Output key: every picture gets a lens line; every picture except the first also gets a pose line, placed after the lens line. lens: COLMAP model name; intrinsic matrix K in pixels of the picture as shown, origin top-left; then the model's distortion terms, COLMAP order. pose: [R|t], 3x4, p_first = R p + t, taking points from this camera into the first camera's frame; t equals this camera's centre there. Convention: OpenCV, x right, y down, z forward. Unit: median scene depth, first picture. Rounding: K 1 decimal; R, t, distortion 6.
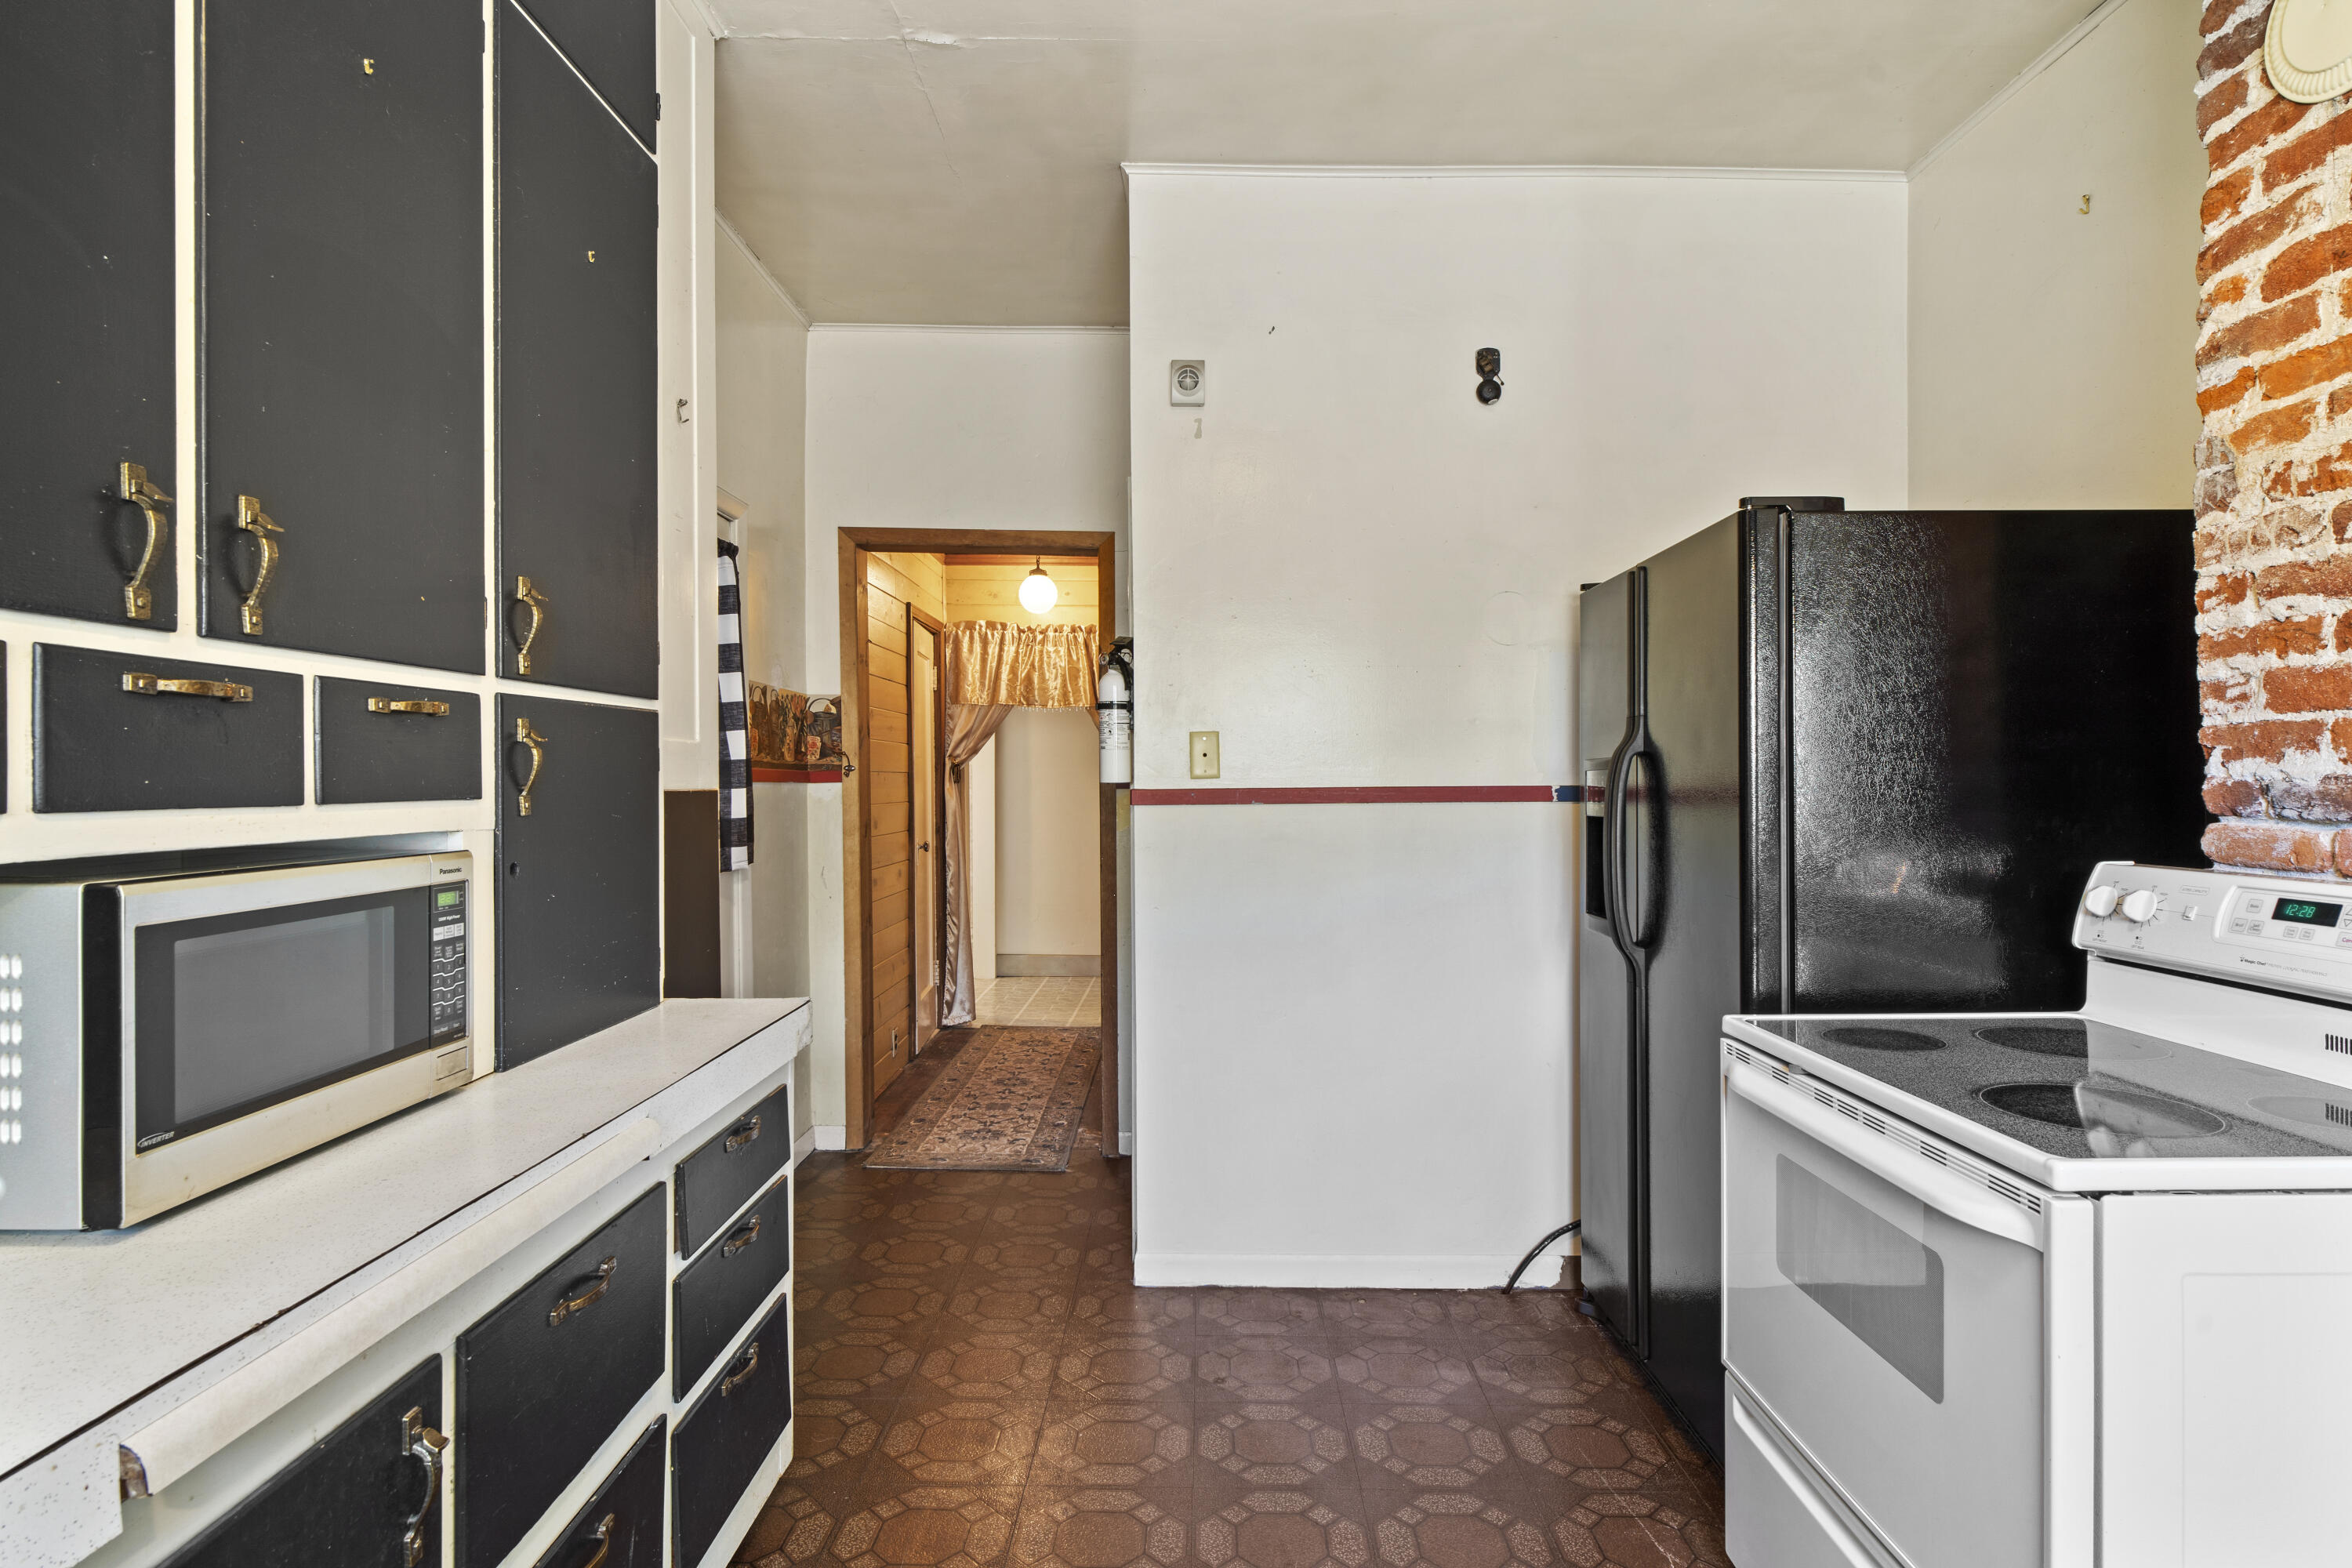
lens RADIAL K [[1225.4, 0, 1180.5], [0, 1225.4, 781.3], [0, 0, 1]] dist [-0.002241, -0.000162]
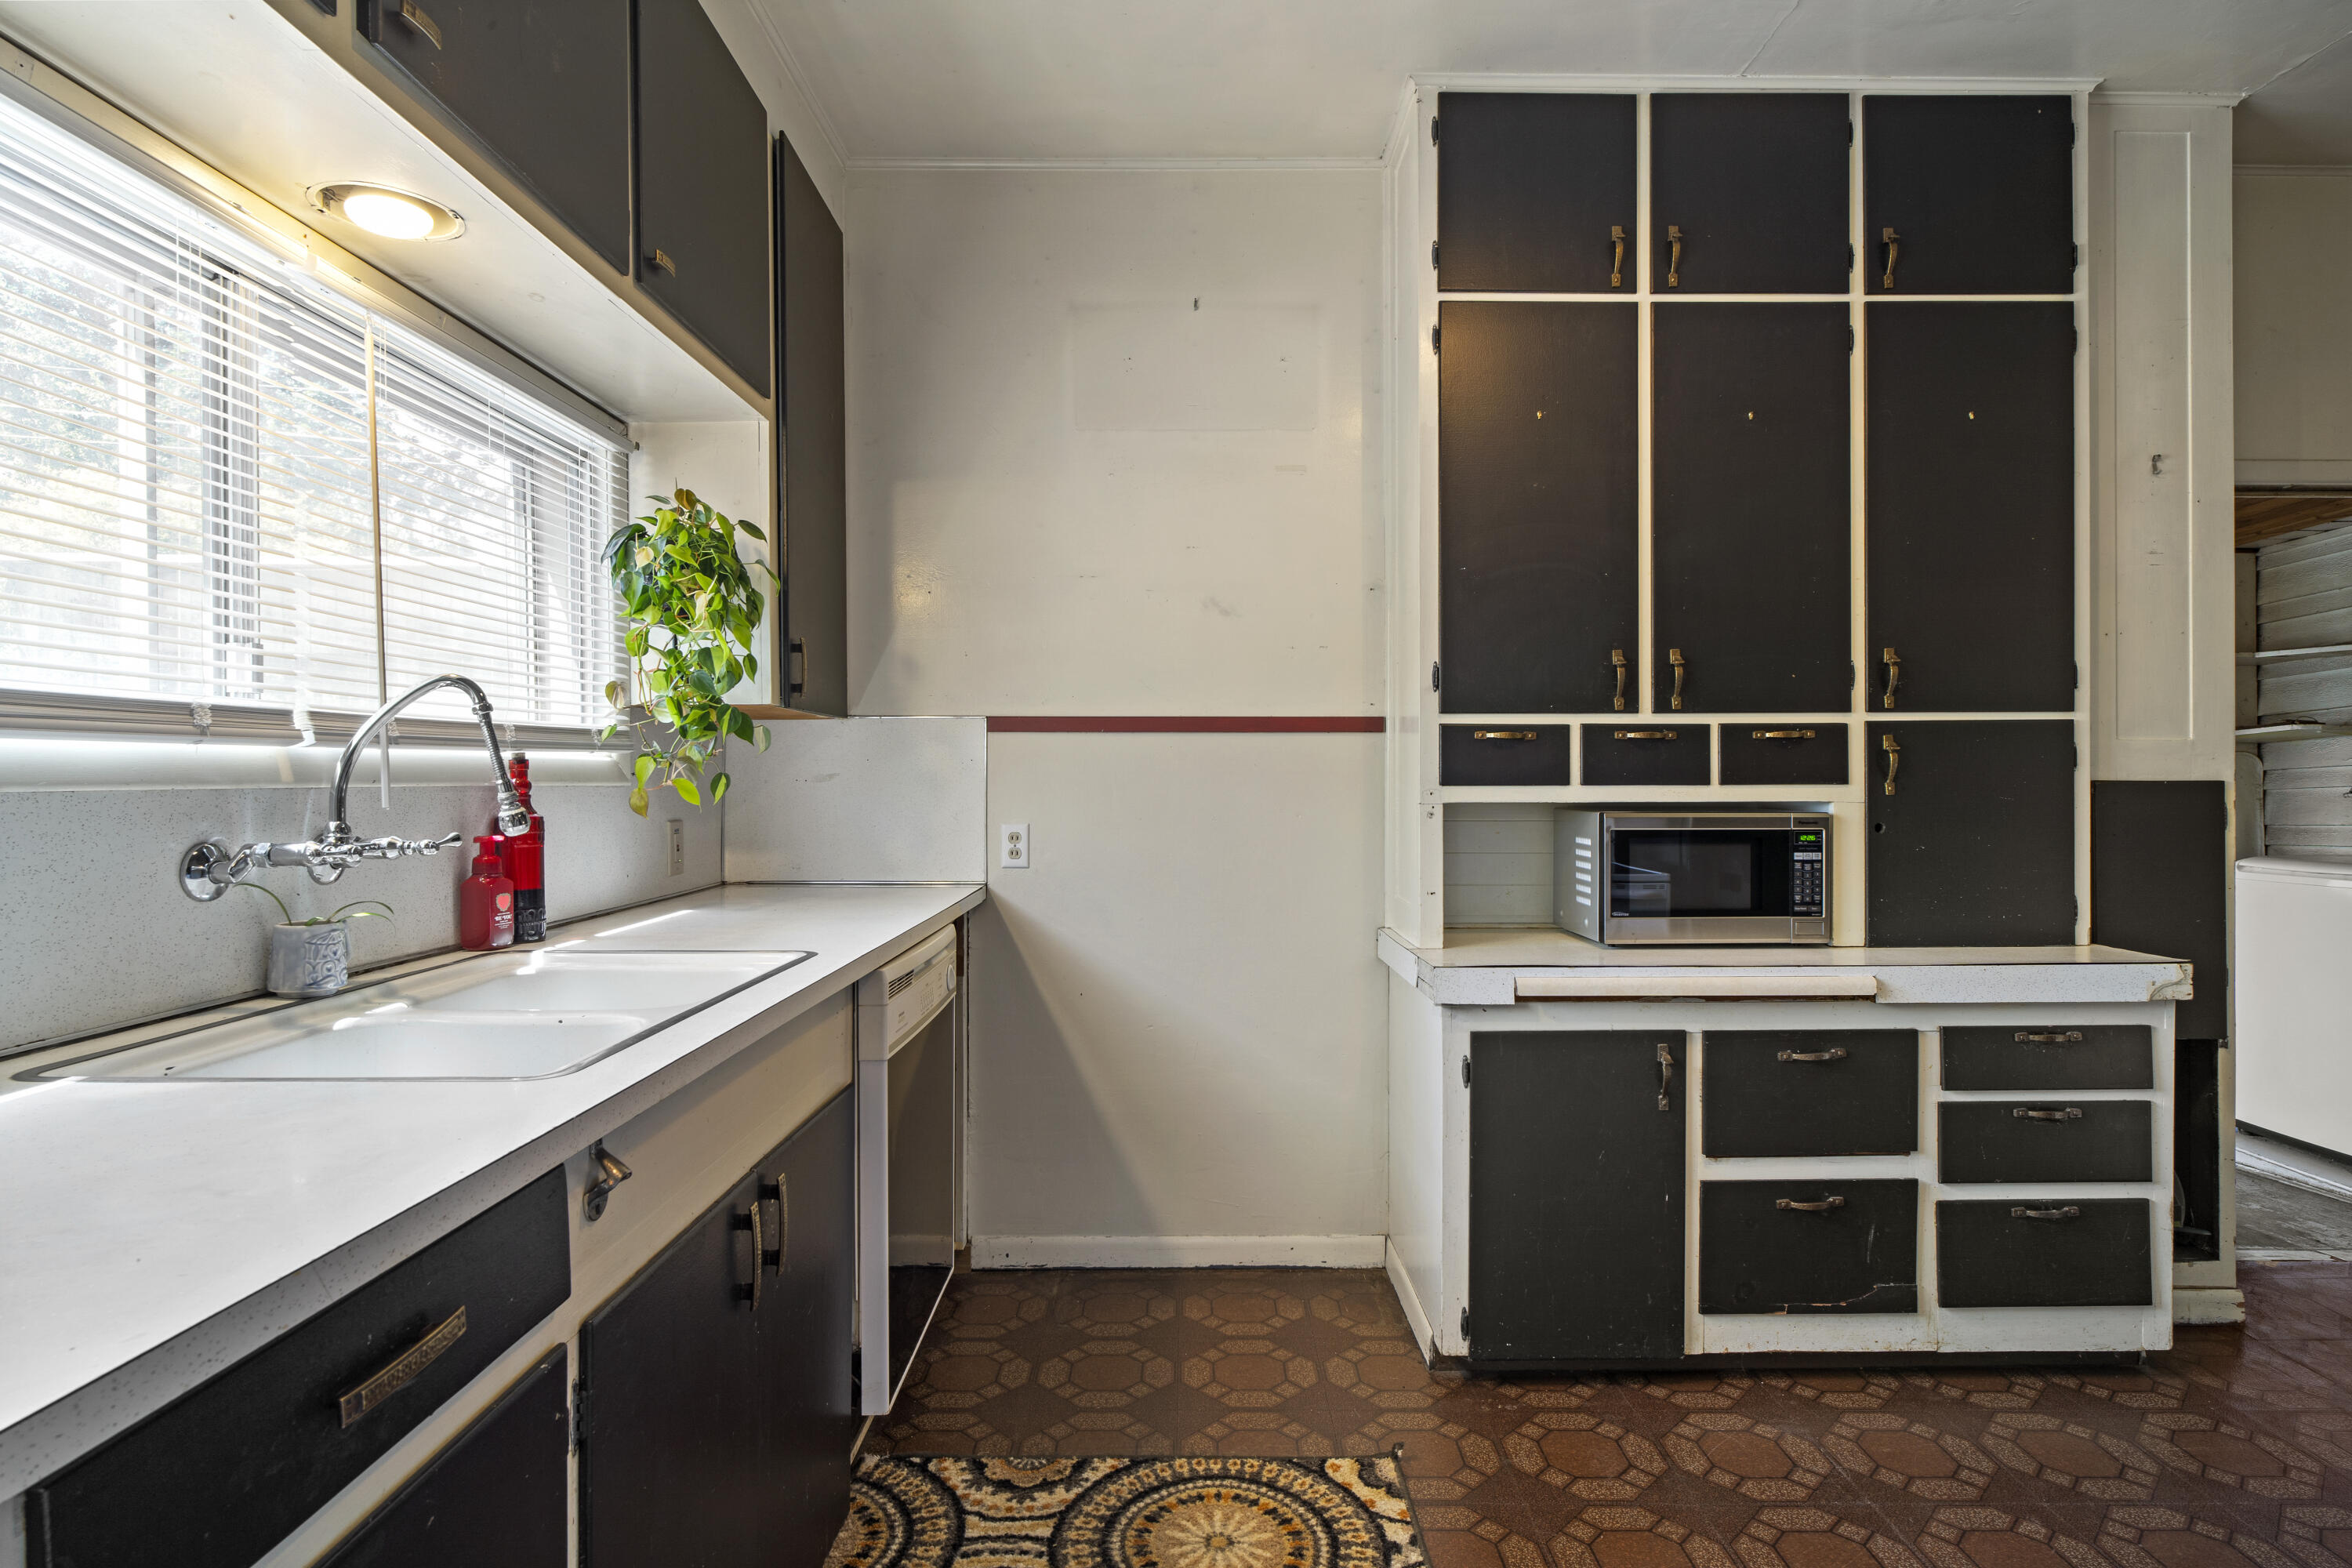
lens RADIAL K [[1225.4, 0, 1181.2], [0, 1225.4, 775.9], [0, 0, 1]] dist [-0.002241, -0.000162]
pose [[-0.012577, 0.004368, -0.999911, 1.260747], [-0.001009, 0.999990, 0.004381, -0.004004], [0.999920, 0.001064, -0.012573, 0.088350]]
